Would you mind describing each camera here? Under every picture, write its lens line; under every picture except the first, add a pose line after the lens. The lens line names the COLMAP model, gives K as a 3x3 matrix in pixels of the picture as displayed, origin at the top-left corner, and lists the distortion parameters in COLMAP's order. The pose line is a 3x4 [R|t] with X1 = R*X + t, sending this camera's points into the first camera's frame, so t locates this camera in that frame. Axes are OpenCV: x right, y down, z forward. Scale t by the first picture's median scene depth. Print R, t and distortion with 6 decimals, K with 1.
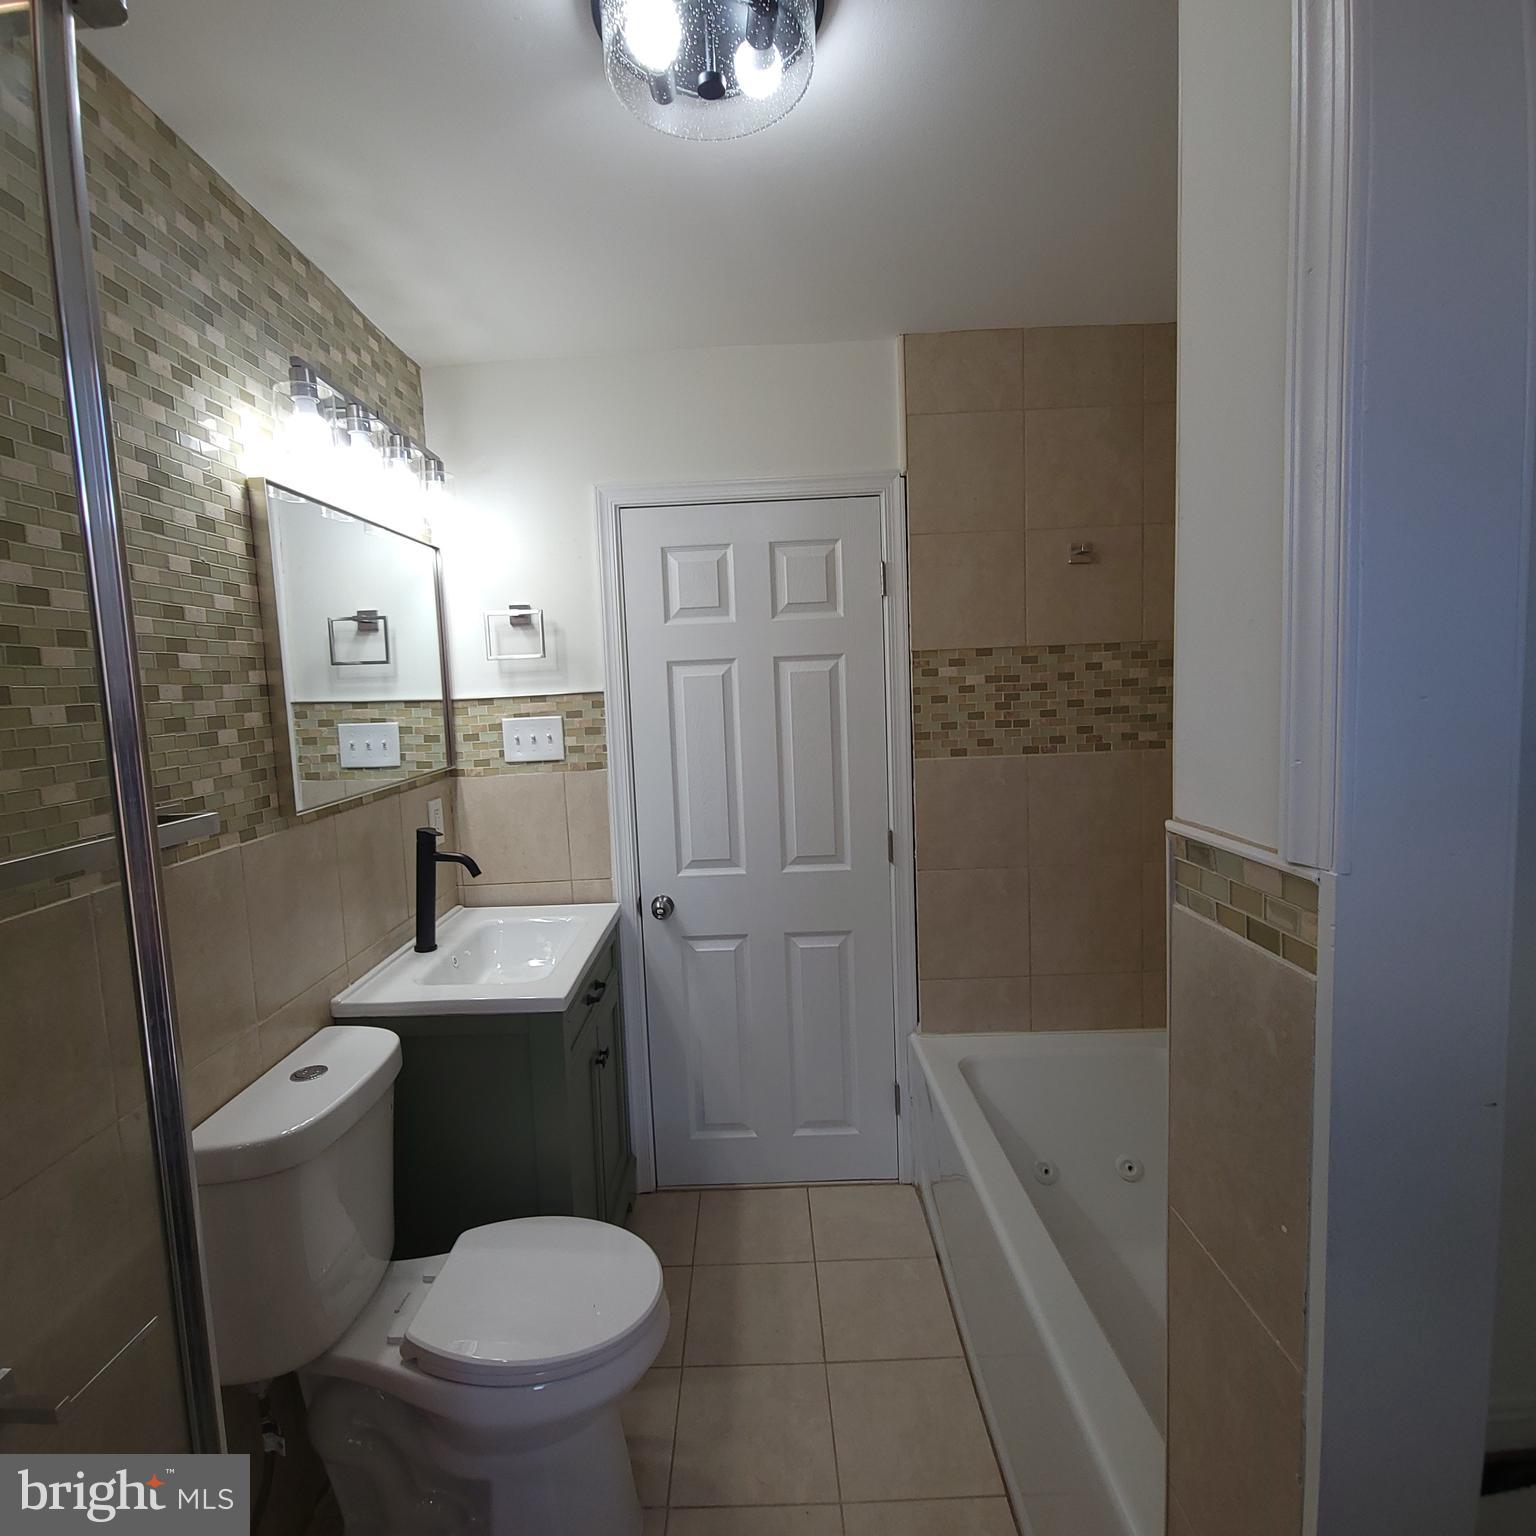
lens RADIAL K [[833.7, 0, 748.0], [0, 833.7, 758.4], [0, 0, 1]] dist [0.009805, -0.006044]
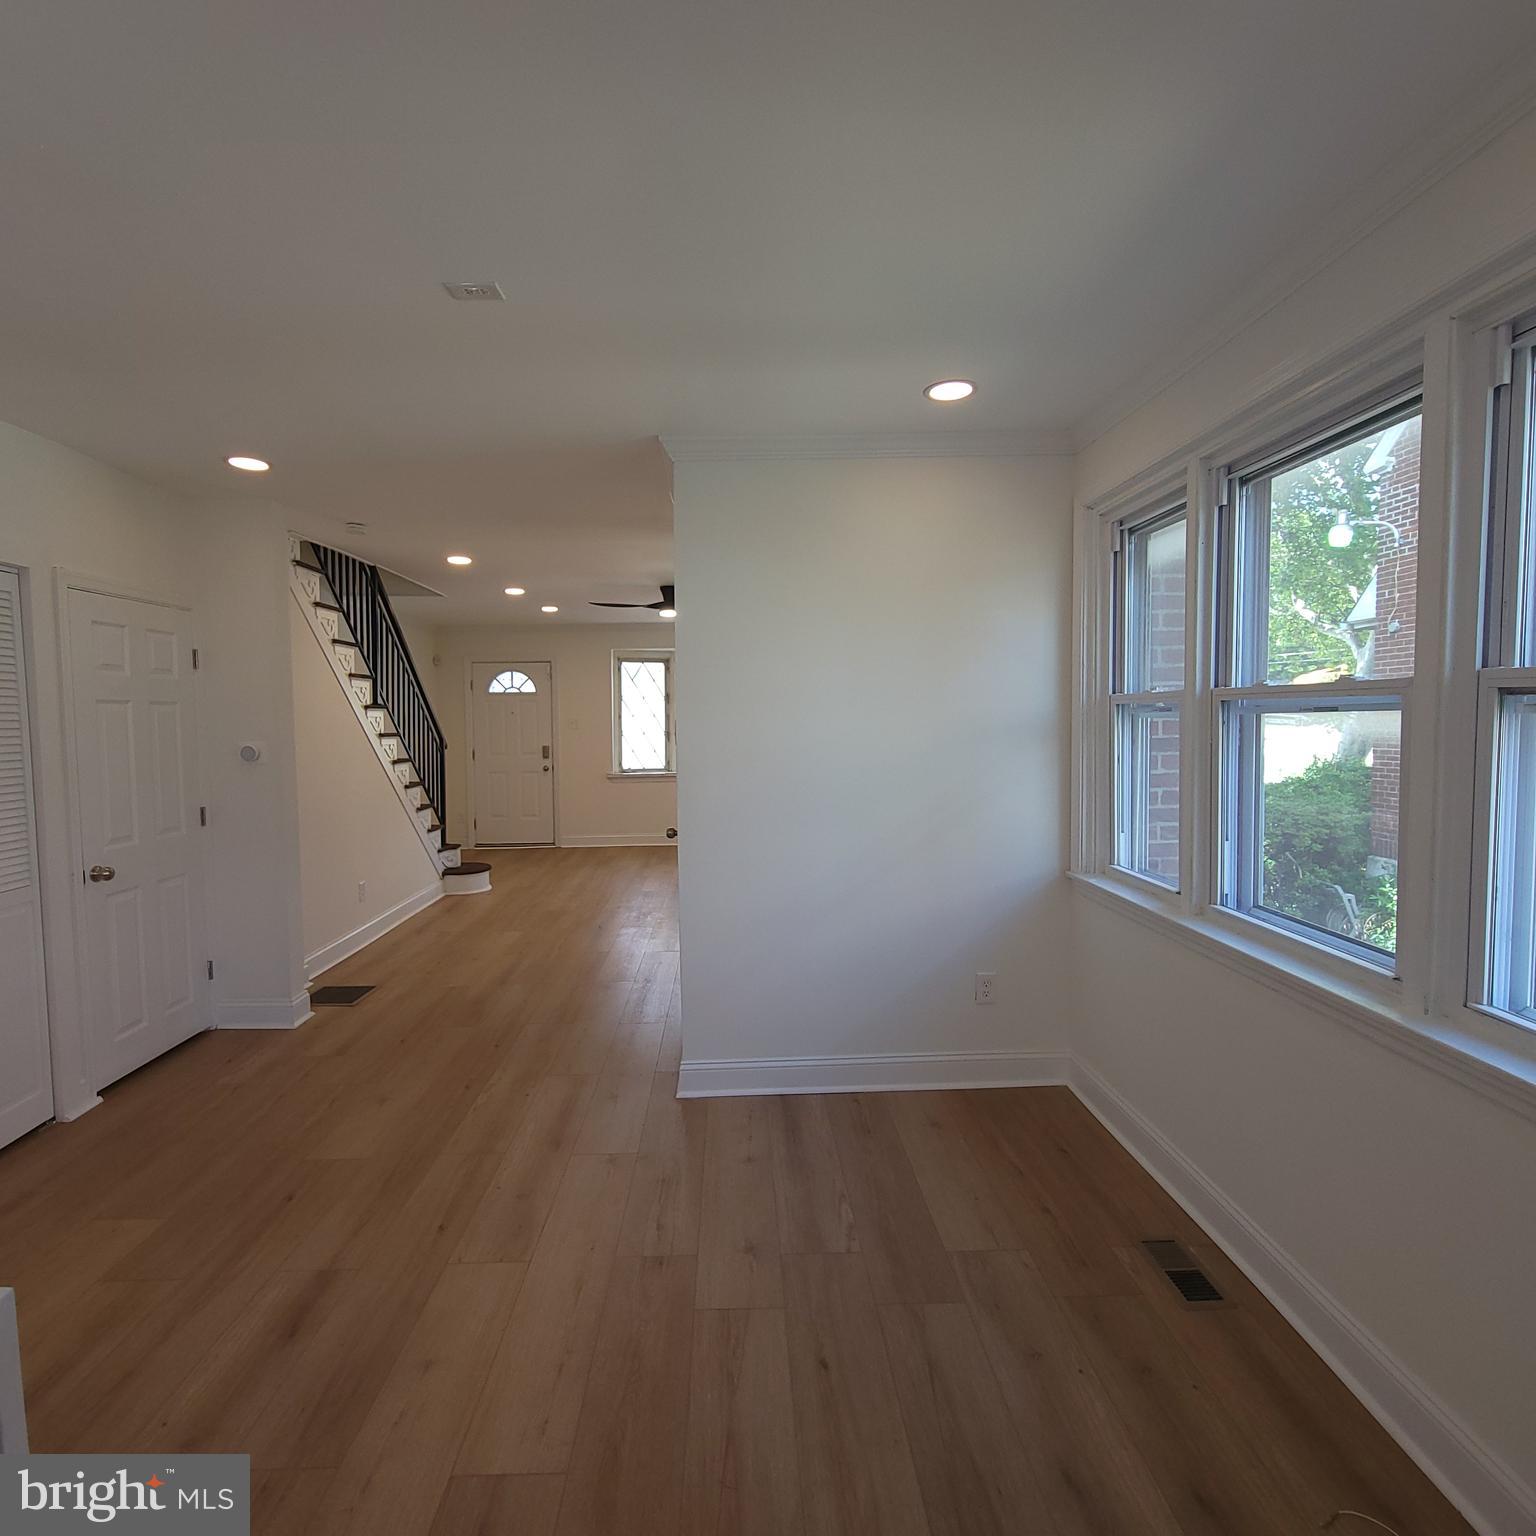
lens RADIAL K [[833.7, 0, 759.8], [0, 833.7, 758.7], [0, 0, 1]] dist [0.009805, -0.006044]
pose [[-0.049044, -0.010307, 0.998743, -2.318696], [0.095289, 0.995337, 0.014951, 0.104689], [-0.994241, 0.095902, -0.047833, -0.081226]]
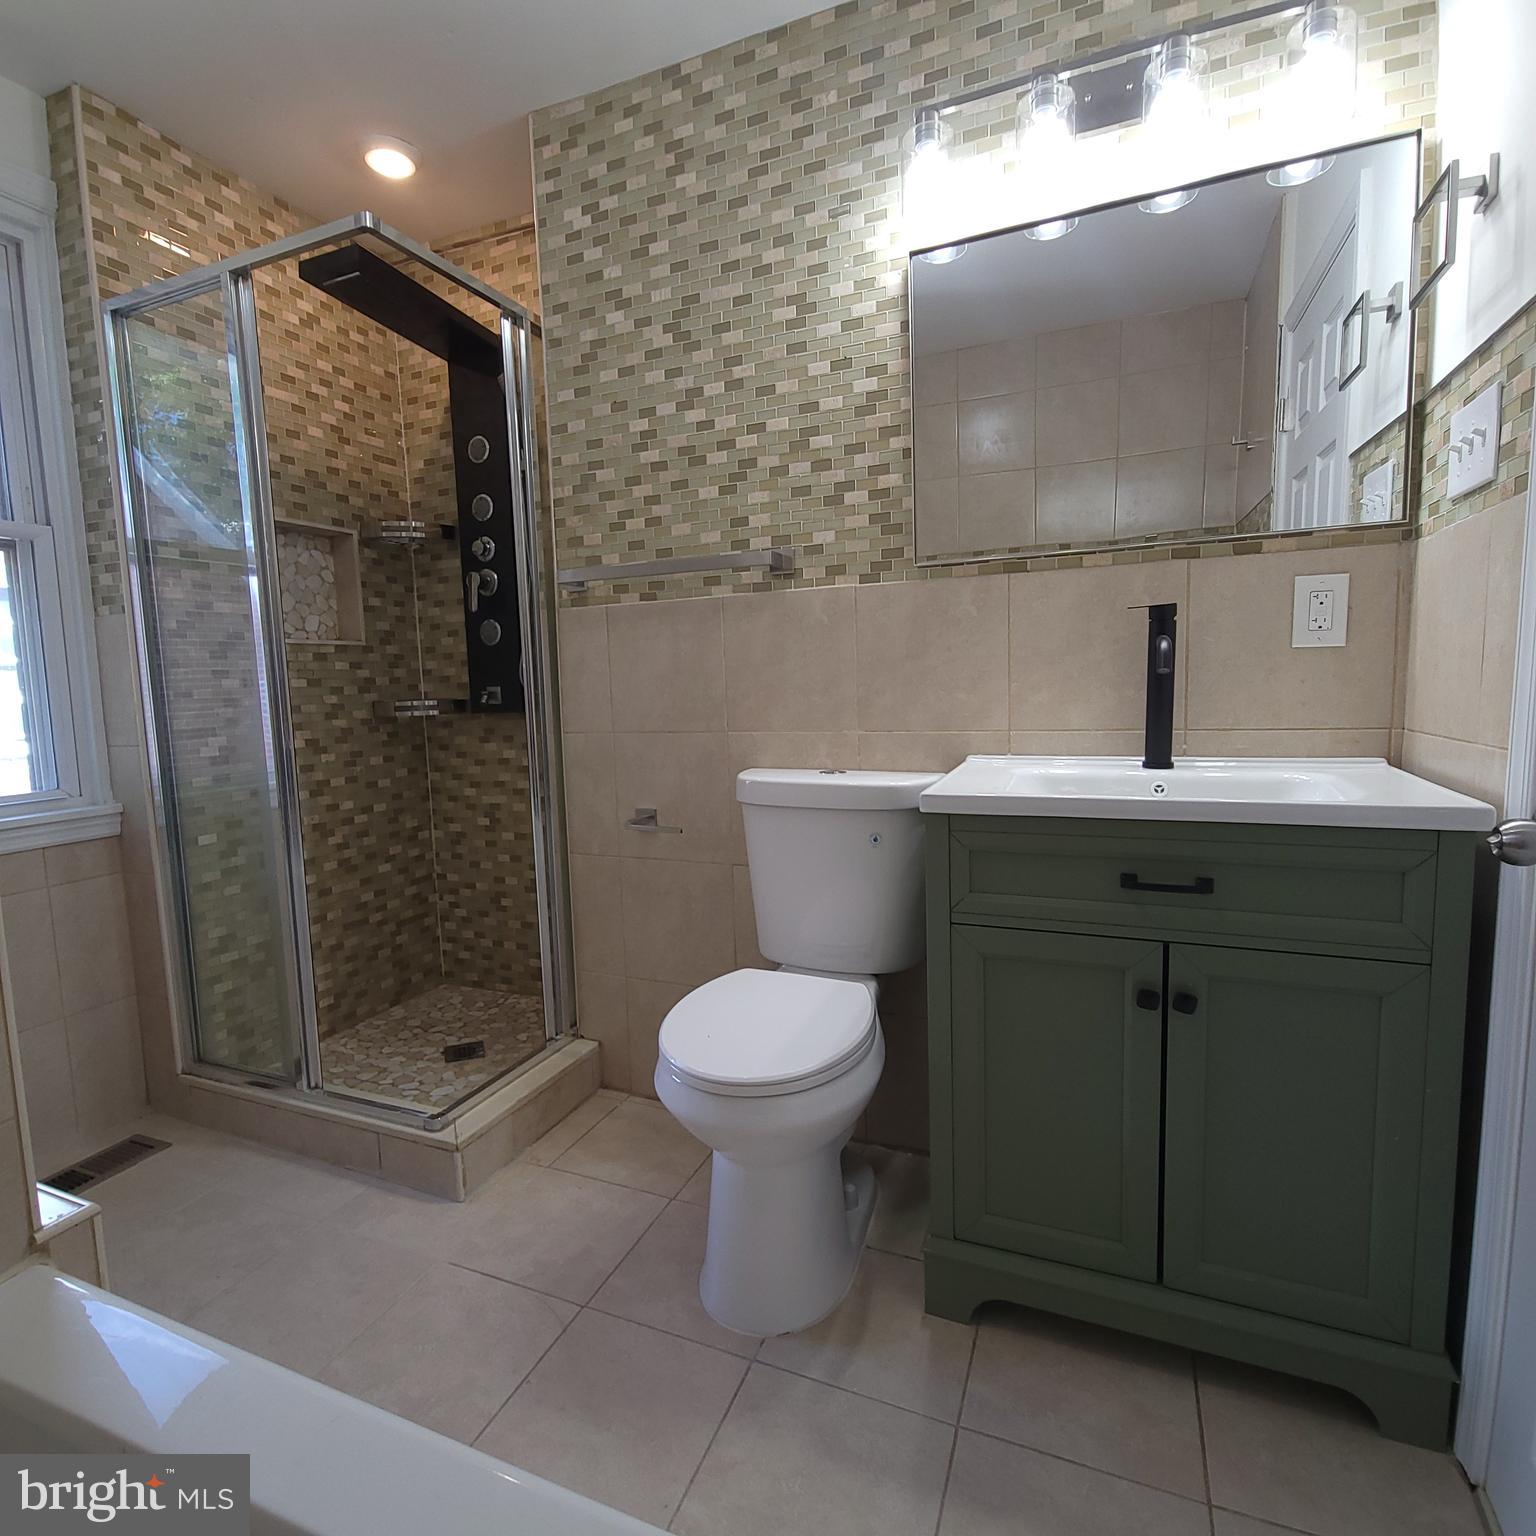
lens RADIAL K [[833.7, 0, 756.3], [0, 833.7, 758.9], [0, 0, 1]] dist [0.009805, -0.006044]
pose [[-0.385301, 0.148260, -0.910803, 0.610870], [-0.034404, 0.984015, 0.174732, 0.140210], [0.922150, 0.098660, -0.374041, 1.297037]]
